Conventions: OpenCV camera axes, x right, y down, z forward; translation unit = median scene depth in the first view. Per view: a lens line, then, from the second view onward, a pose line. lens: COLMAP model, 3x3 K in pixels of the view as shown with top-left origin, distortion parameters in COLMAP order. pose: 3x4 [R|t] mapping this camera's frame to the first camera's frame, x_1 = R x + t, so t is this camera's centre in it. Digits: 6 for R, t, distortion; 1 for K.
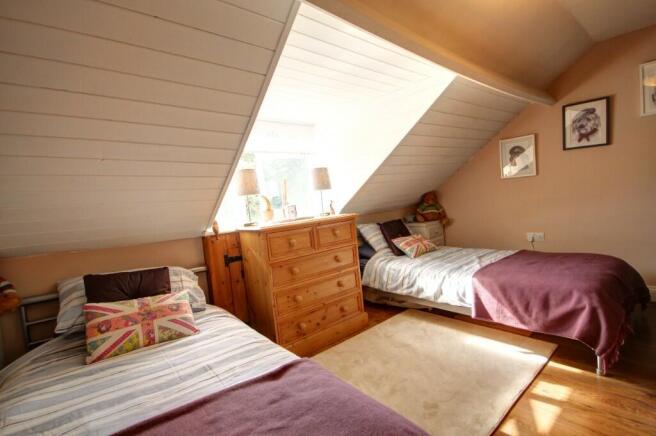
lens RADIAL K [[302.0, 0, 328.5], [0, 302.0, 219.9], [0, 0, 1]] dist [-0.011495, 0.000550]
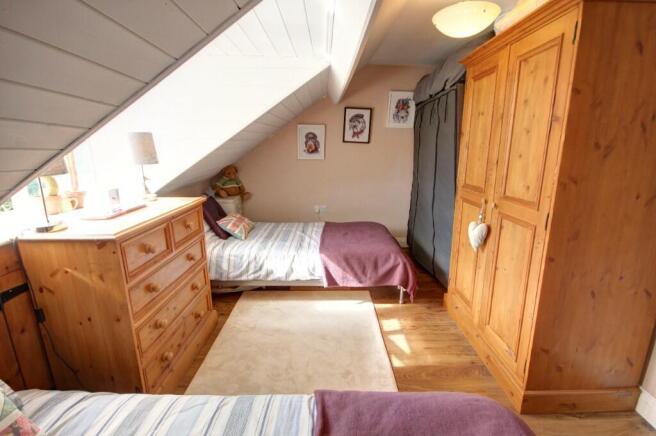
lens RADIAL K [[302.0, 0, 329.0], [0, 302.0, 219.3], [0, 0, 1]] dist [-0.011495, 0.000550]
pose [[0.633991, -0.085815, 0.768564, -0.329757], [-0.014474, 0.992333, 0.122740, -0.069847], [-0.773205, -0.088940, 0.627888, 0.227222]]
